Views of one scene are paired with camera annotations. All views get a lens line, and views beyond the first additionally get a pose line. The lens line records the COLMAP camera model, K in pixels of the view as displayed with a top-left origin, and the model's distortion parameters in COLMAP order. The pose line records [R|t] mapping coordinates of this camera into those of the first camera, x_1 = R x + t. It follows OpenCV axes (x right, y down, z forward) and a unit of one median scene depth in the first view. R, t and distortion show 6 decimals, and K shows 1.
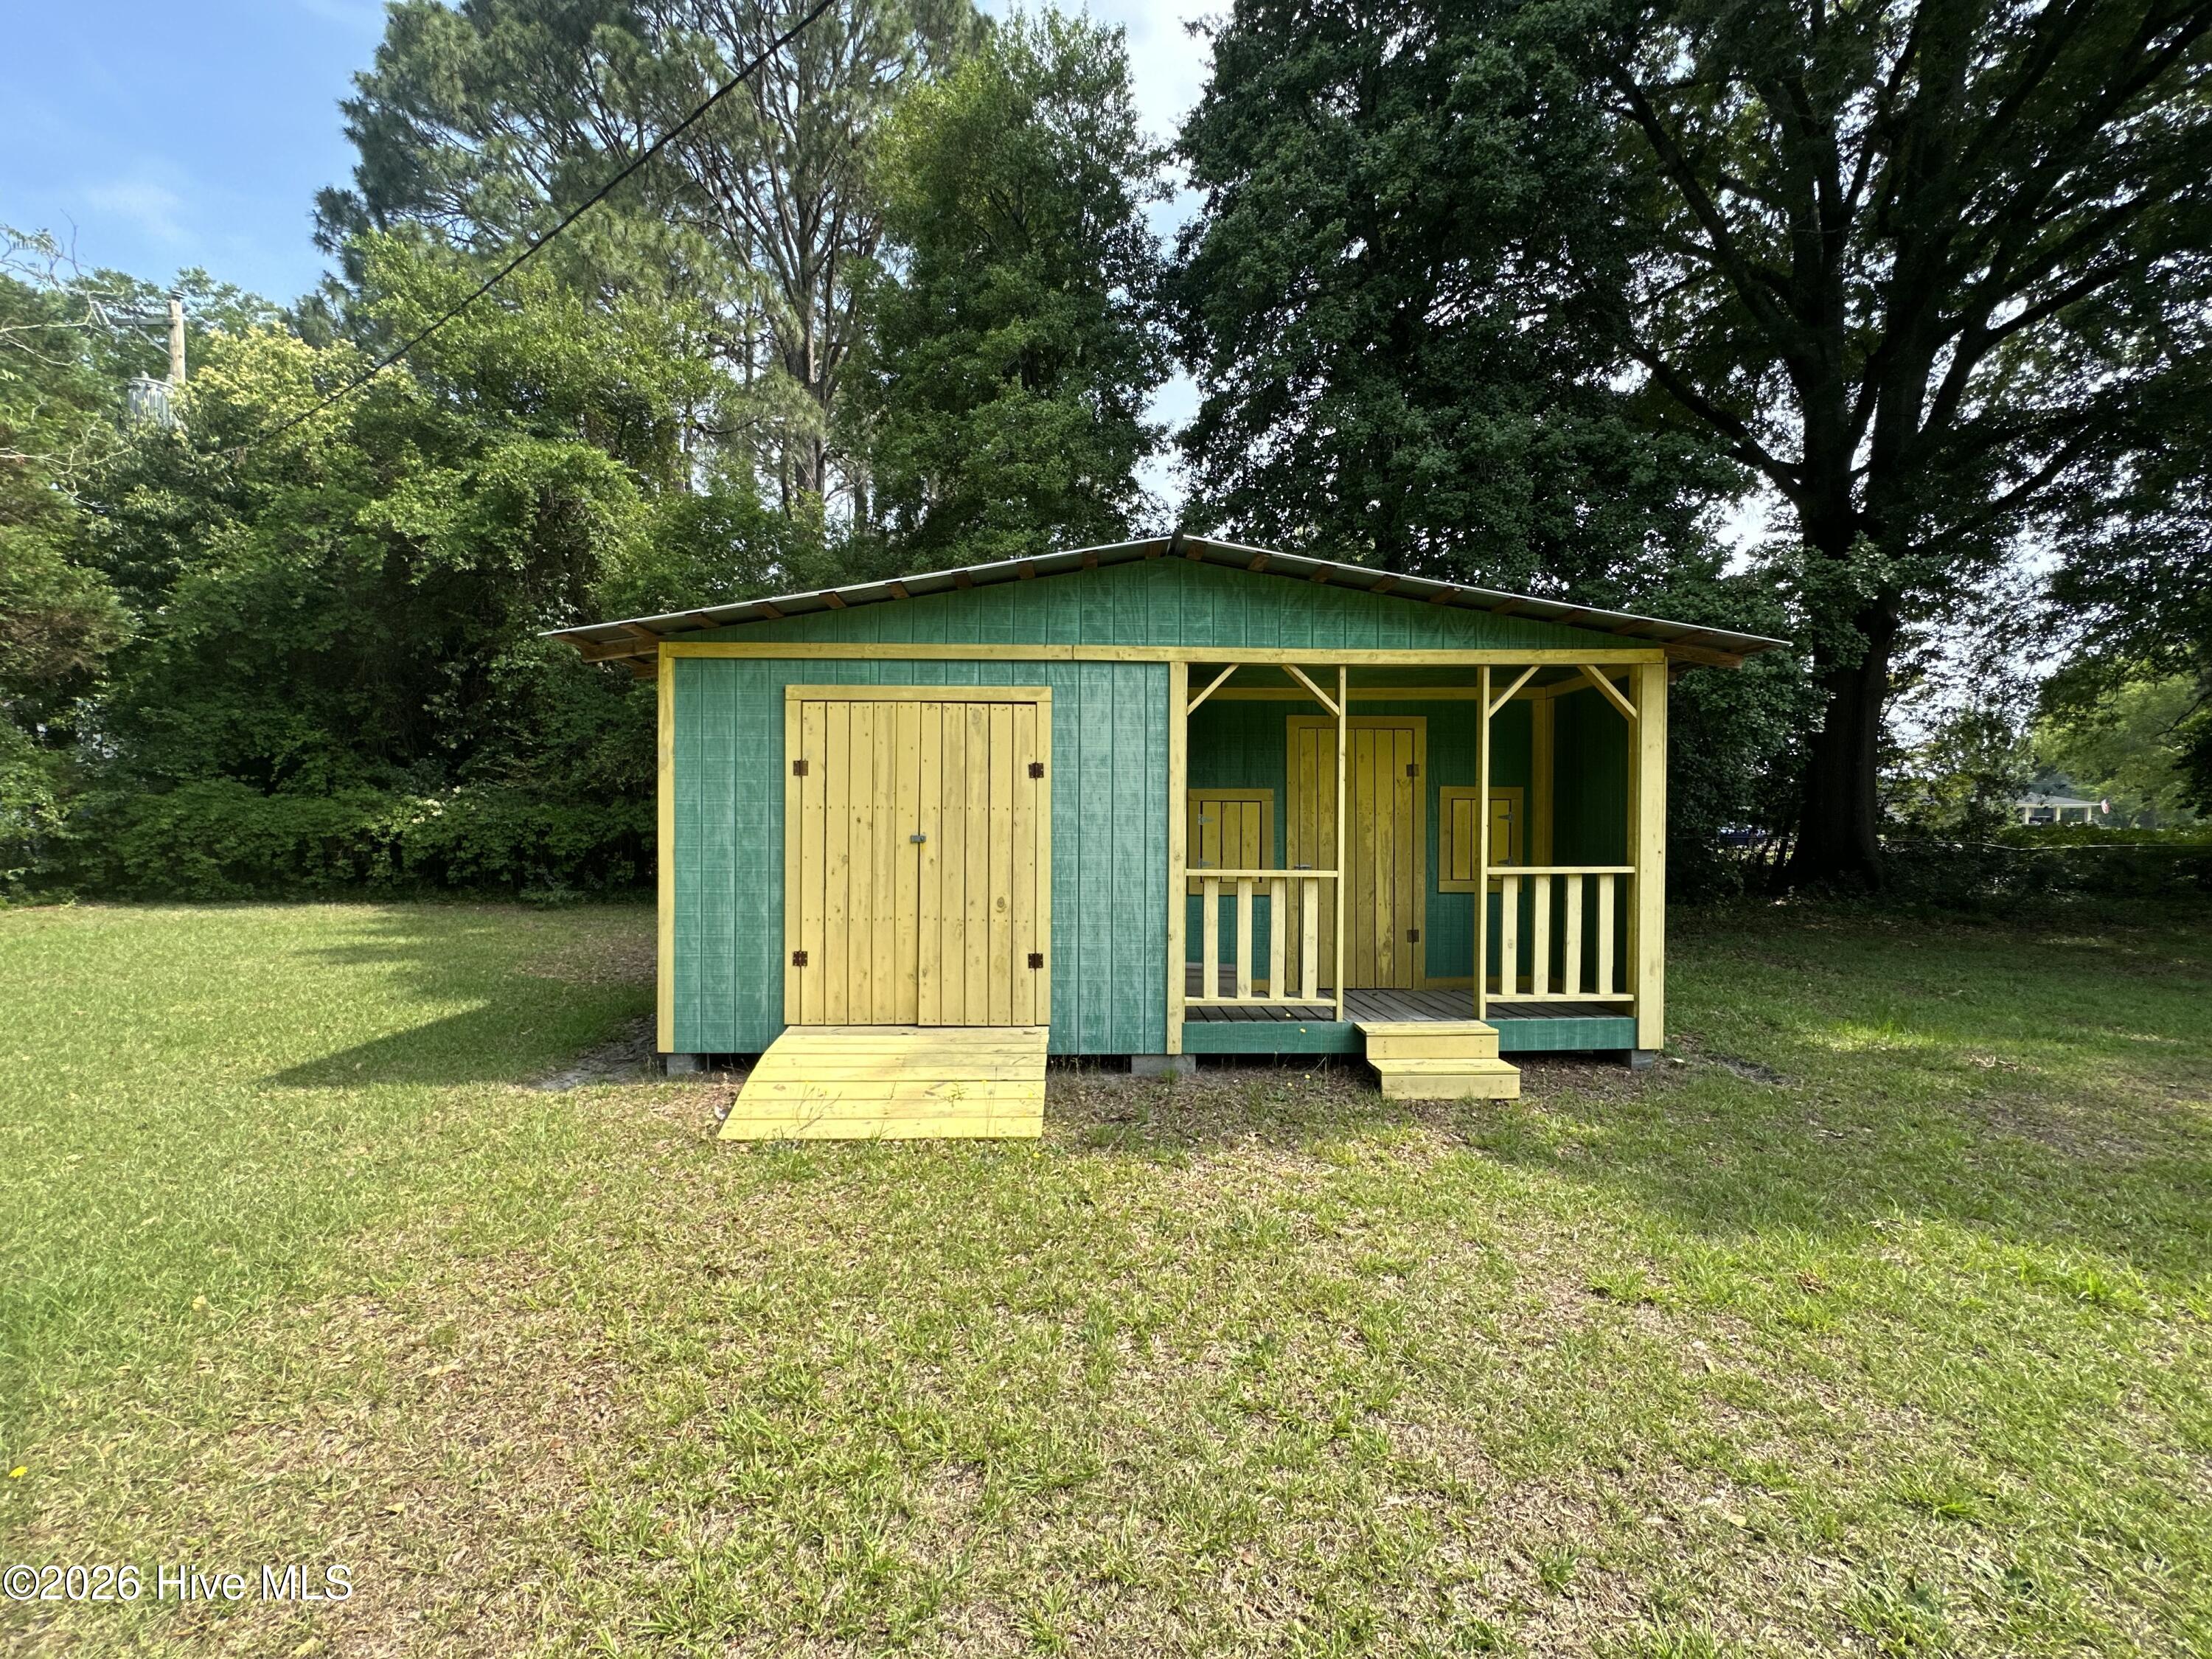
lens RADIAL K [[888.0, 0, 1099.1], [0, 888.0, 830.6], [0, 0, 1]] dist [-0.004522, 0.000380]
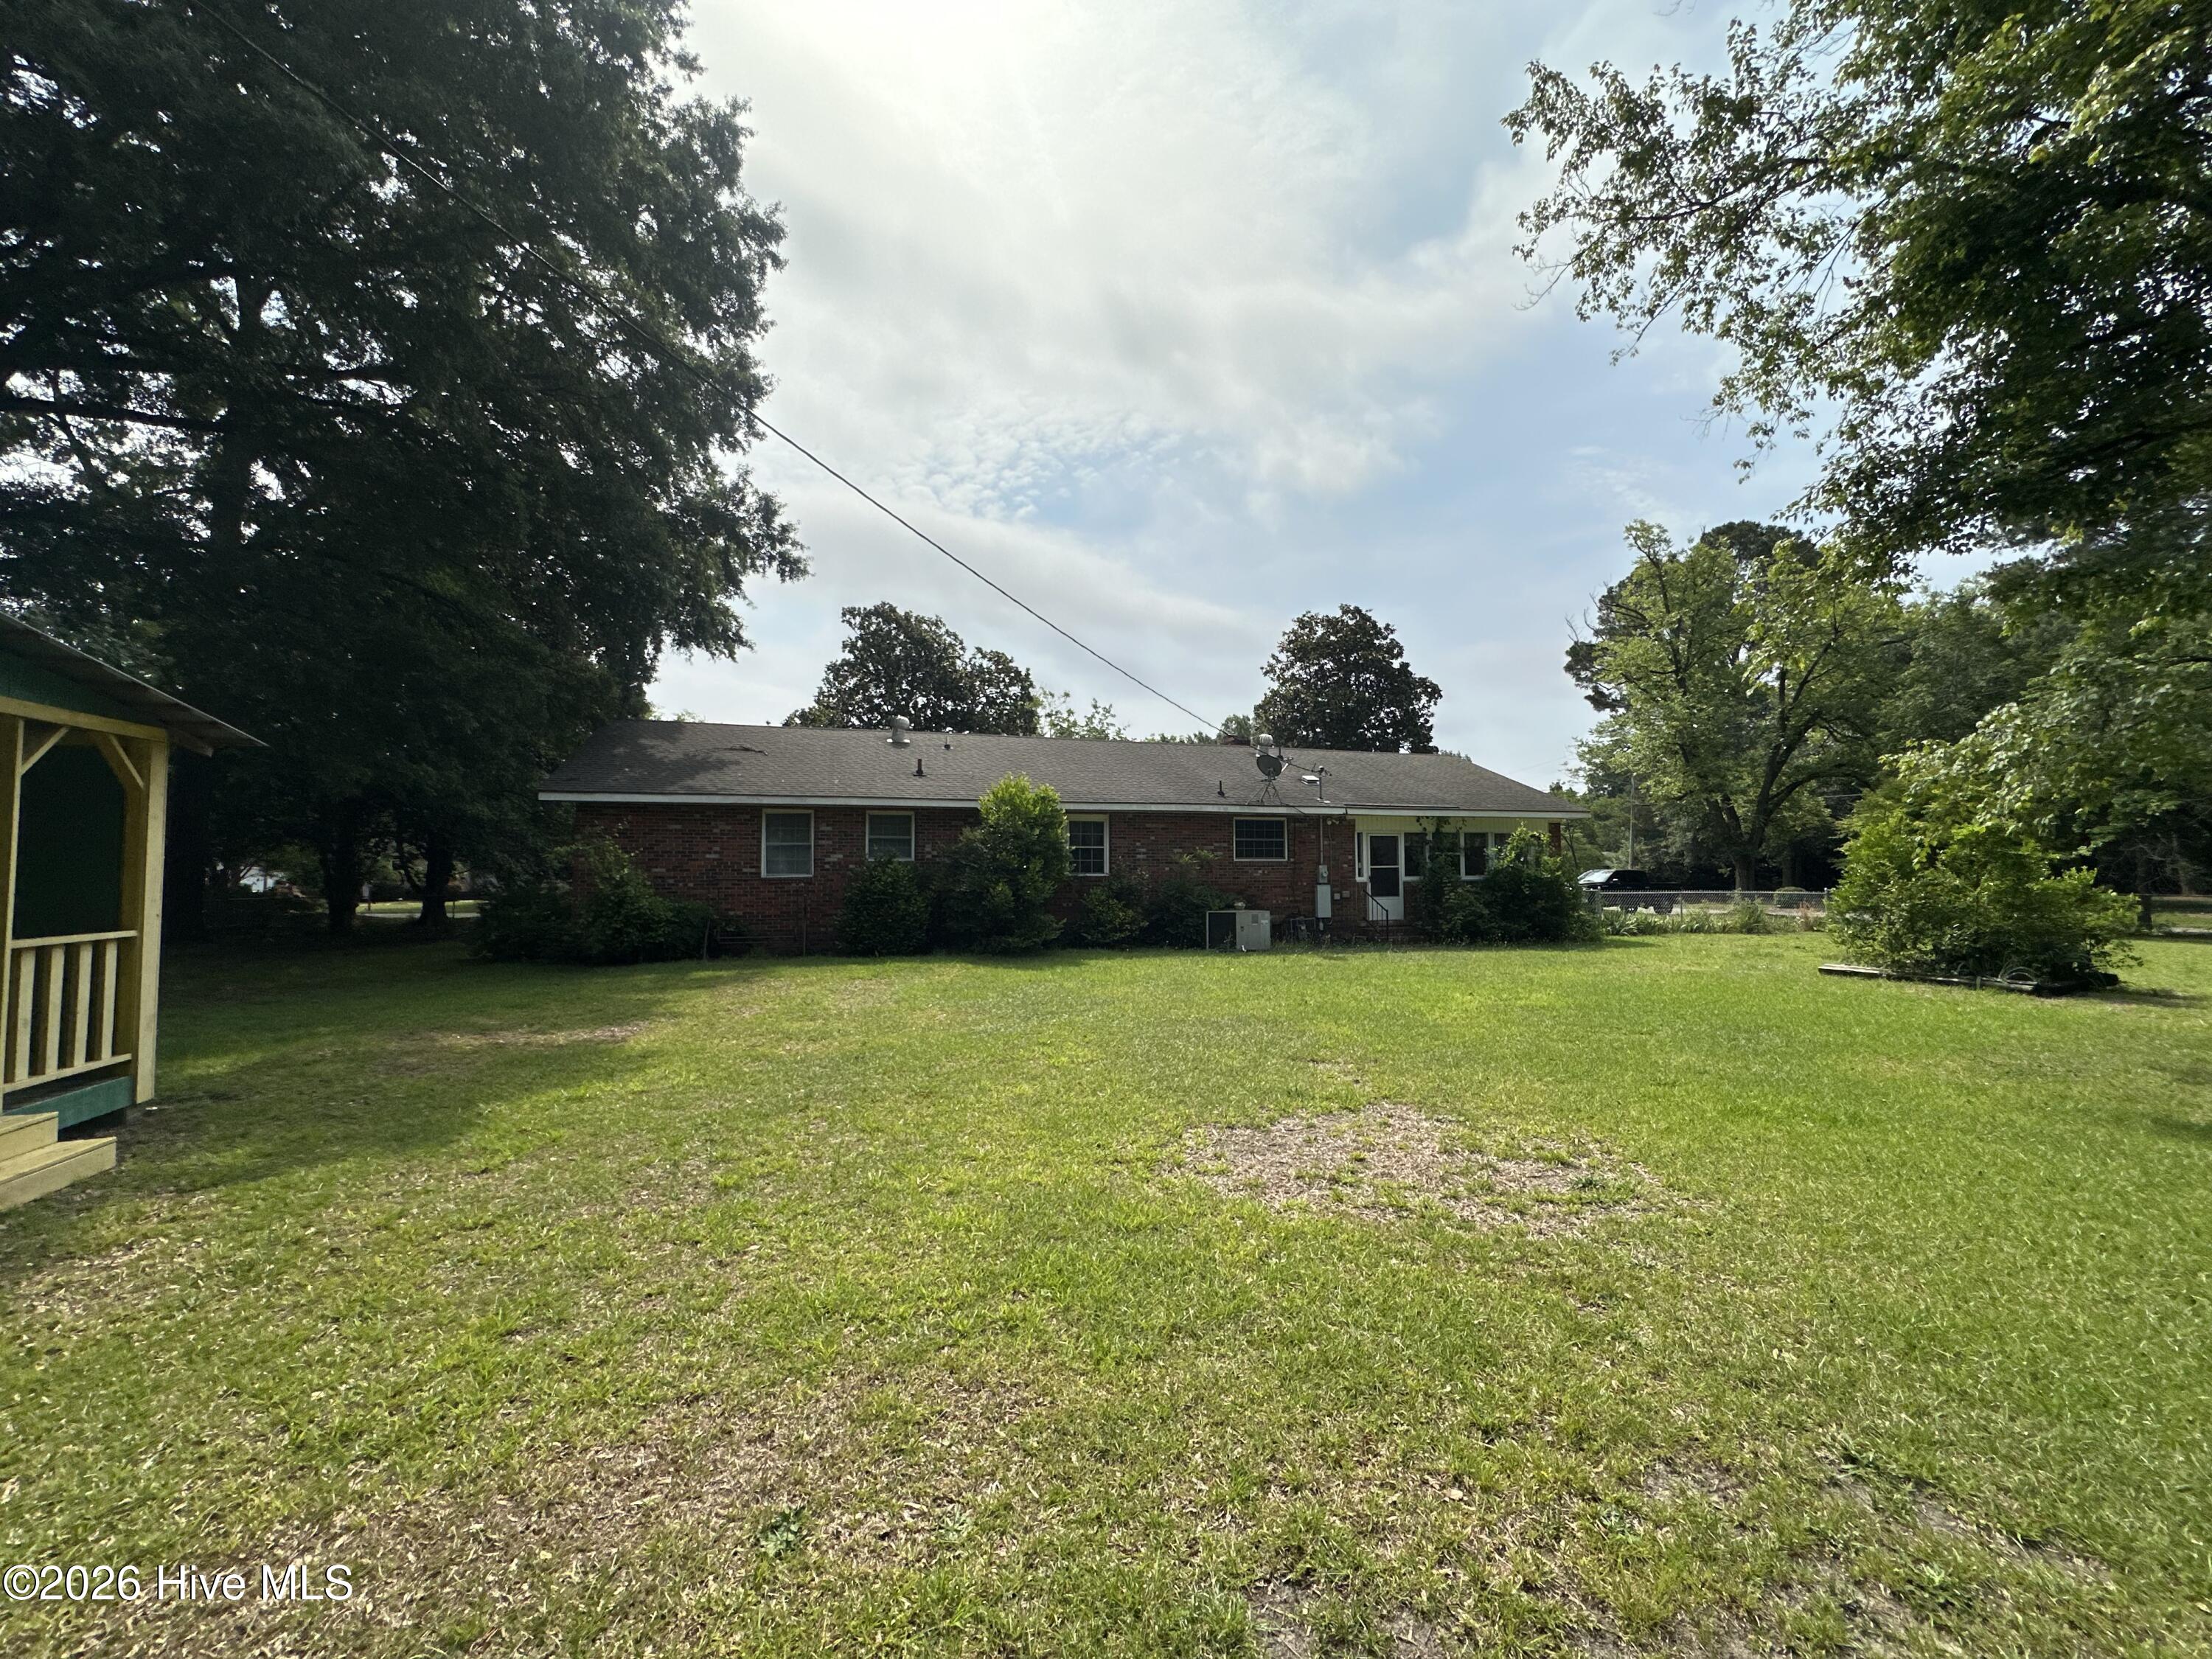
lens RADIAL K [[888.0, 0, 1110.3], [0, 888.0, 833.1], [0, 0, 1]] dist [-0.004522, 0.000380]
pose [[-0.263295, 0.044982, 0.963666, -0.714906], [0.012261, 0.998988, -0.043280, -0.015214], [-0.964638, 0.000420, -0.263580, 0.161400]]
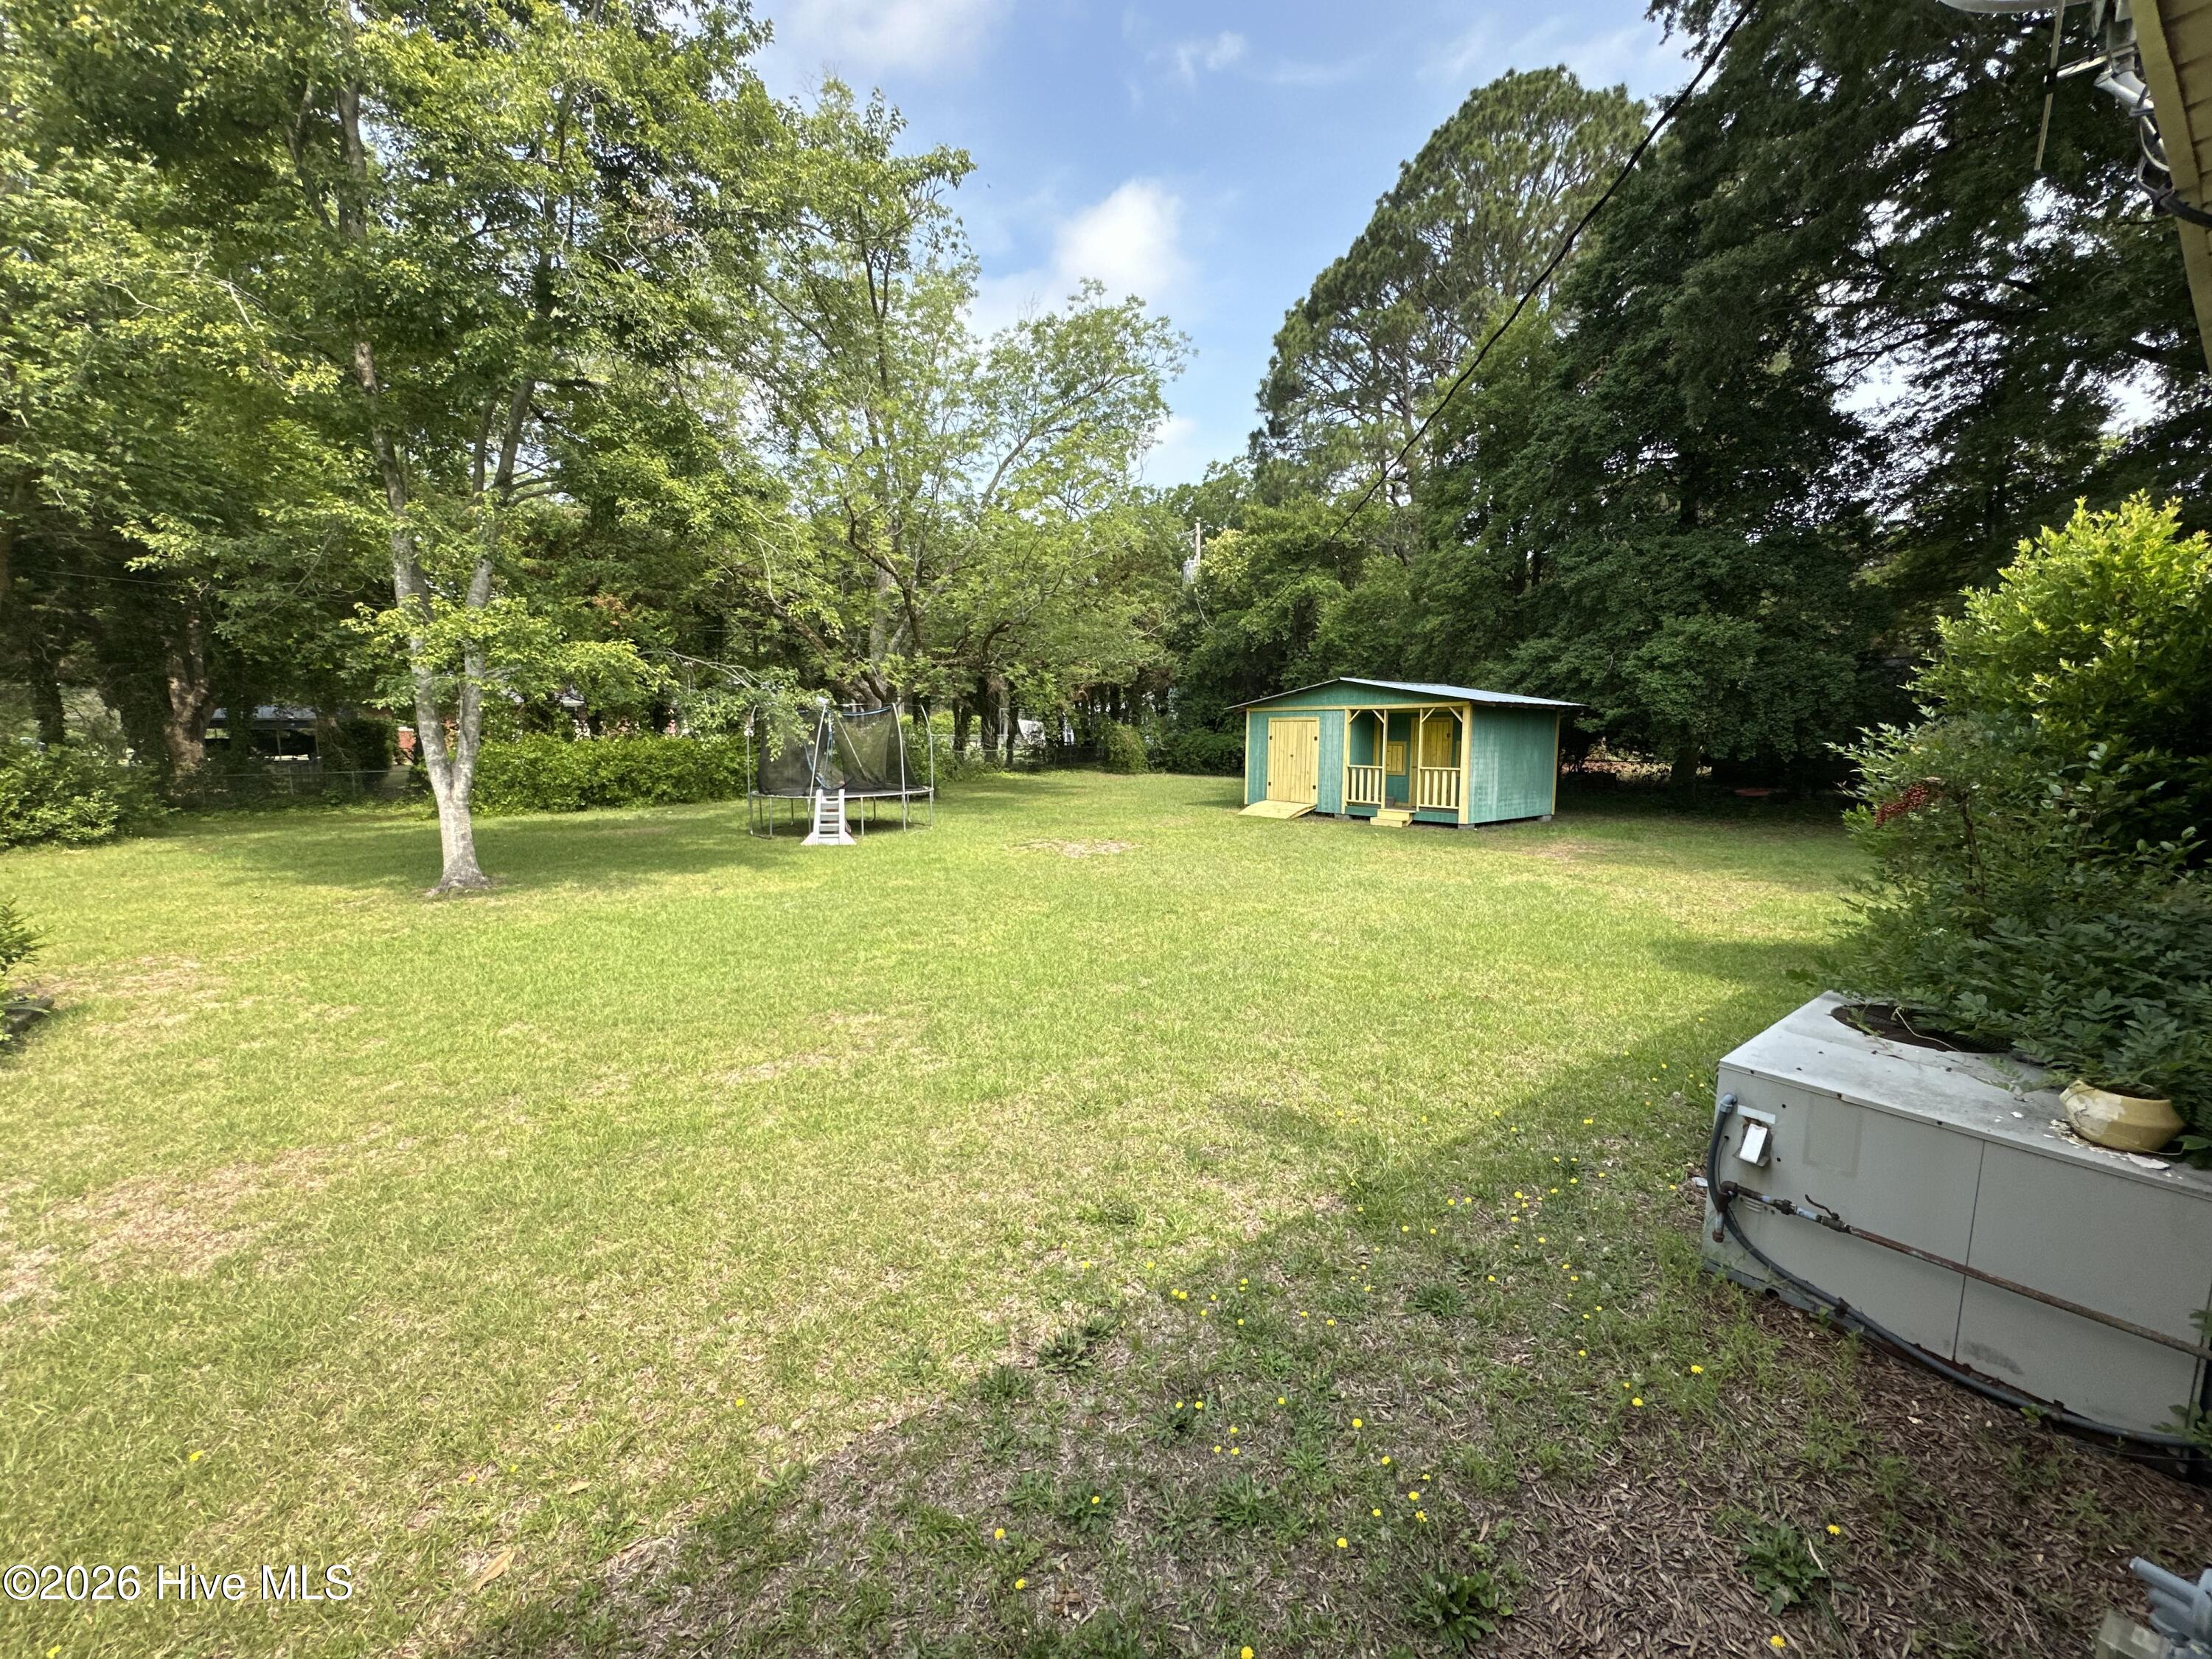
lens RADIAL K [[888.0, 0, 1104.3], [0, 888.0, 830.9], [0, 0, 1]] dist [-0.004522, 0.000380]
pose [[0.585487, 0.085084, -0.806205, 2.494402], [-0.004925, 0.994832, 0.101414, -0.051943], [0.810667, -0.055406, 0.582880, -1.990324]]
